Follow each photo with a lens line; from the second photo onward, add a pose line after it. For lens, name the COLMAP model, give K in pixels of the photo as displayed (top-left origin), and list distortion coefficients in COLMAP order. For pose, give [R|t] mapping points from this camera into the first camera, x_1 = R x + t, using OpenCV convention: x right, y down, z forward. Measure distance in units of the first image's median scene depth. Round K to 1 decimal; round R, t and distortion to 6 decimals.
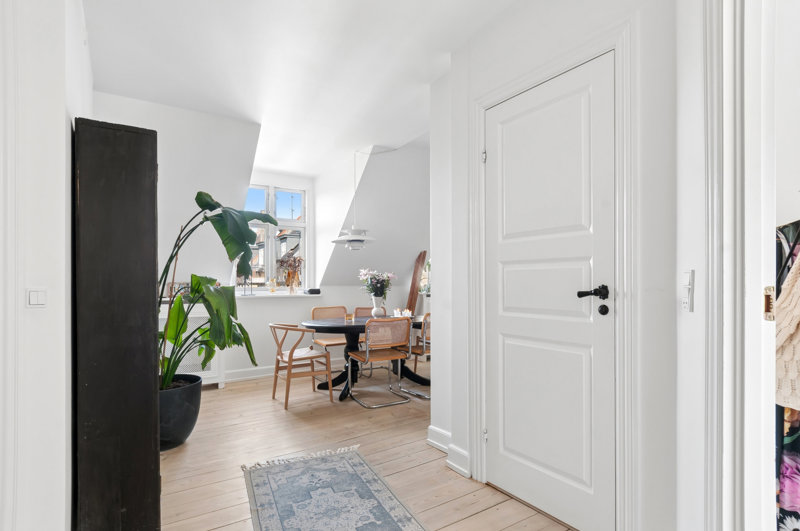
lens RADIAL K [[430.4, 0, 401.3], [0, 430.4, 281.6], [0, 0, 1]] dist [-0.000750, -0.000179]
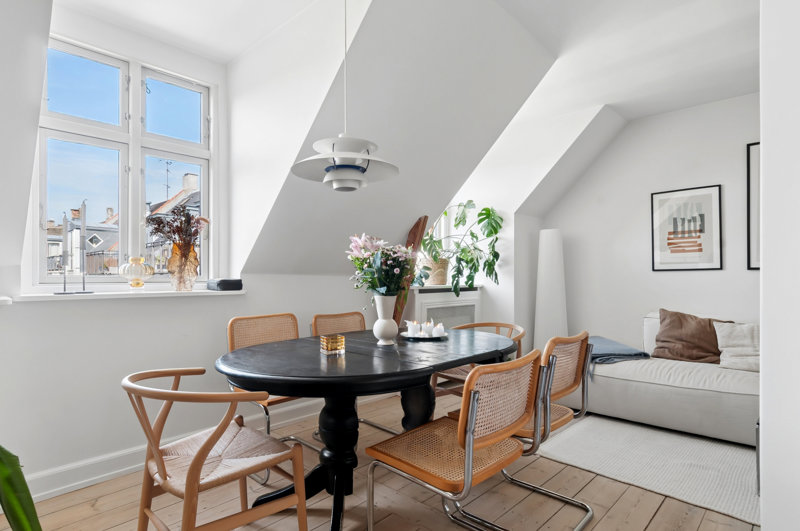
lens RADIAL K [[424.9, 0, 396.6], [0, 424.9, 276.8], [0, 0, 1]] dist [-0.001360, -0.000970]
pose [[0.968837, 0.003096, 0.247680, -0.164718], [-0.004189, 0.999984, 0.003886, 0.013126], [-0.247664, -0.004802, 0.968834, 0.568722]]
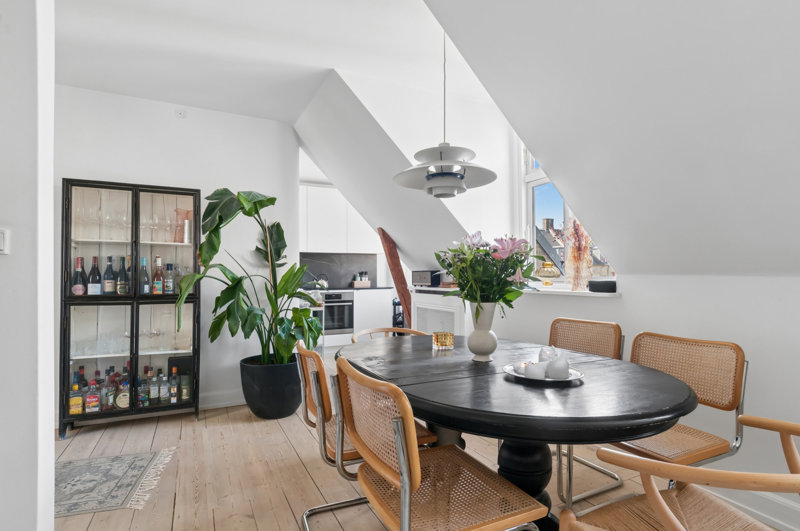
lens RADIAL K [[420.1, 0, 411.7], [0, 420.1, 270.2], [0, 0, 1]] dist [-0.003961, -0.000670]
pose [[-0.093521, -0.010119, -0.995566, 0.345855], [0.000149, 0.999948, -0.010178, 0.011391], [0.995617, -0.001100, -0.093515, 0.998531]]
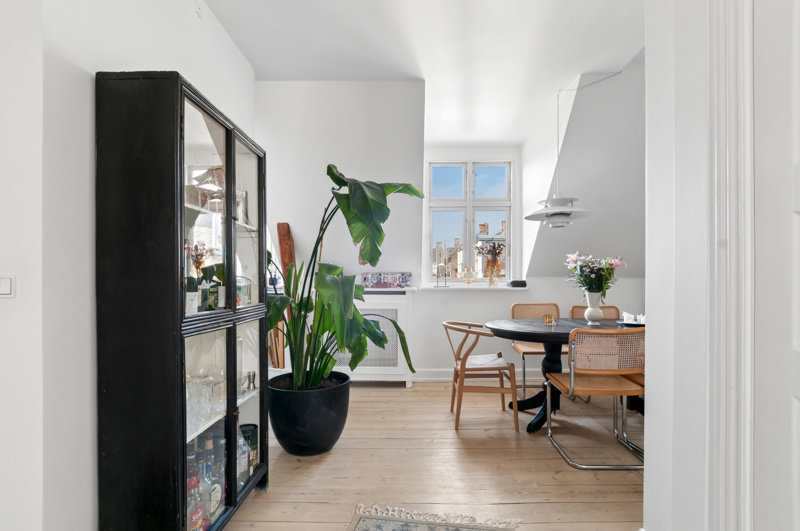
lens RADIAL K [[424.9, 0, 396.6], [0, 424.9, 276.8], [0, 0, 1]] dist [-0.001360, -0.000970]
pose [[0.821365, 0.004528, -0.570385, 0.079420], [-0.000229, 0.999971, 0.007607, 0.004691], [0.570403, -0.006118, 0.821342, 0.252743]]
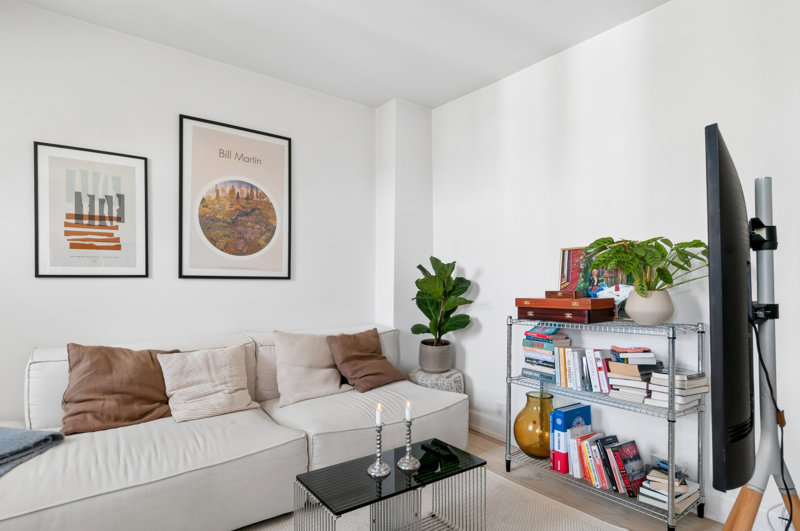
lens RADIAL K [[430.4, 0, 401.3], [0, 430.4, 281.6], [0, 0, 1]] dist [-0.000750, -0.000179]
pose [[-0.089288, 0.008739, 0.995967, 0.018505], [-0.006670, 0.999934, -0.009372, 0.009182], [-0.995983, -0.007480, -0.089224, 0.899751]]
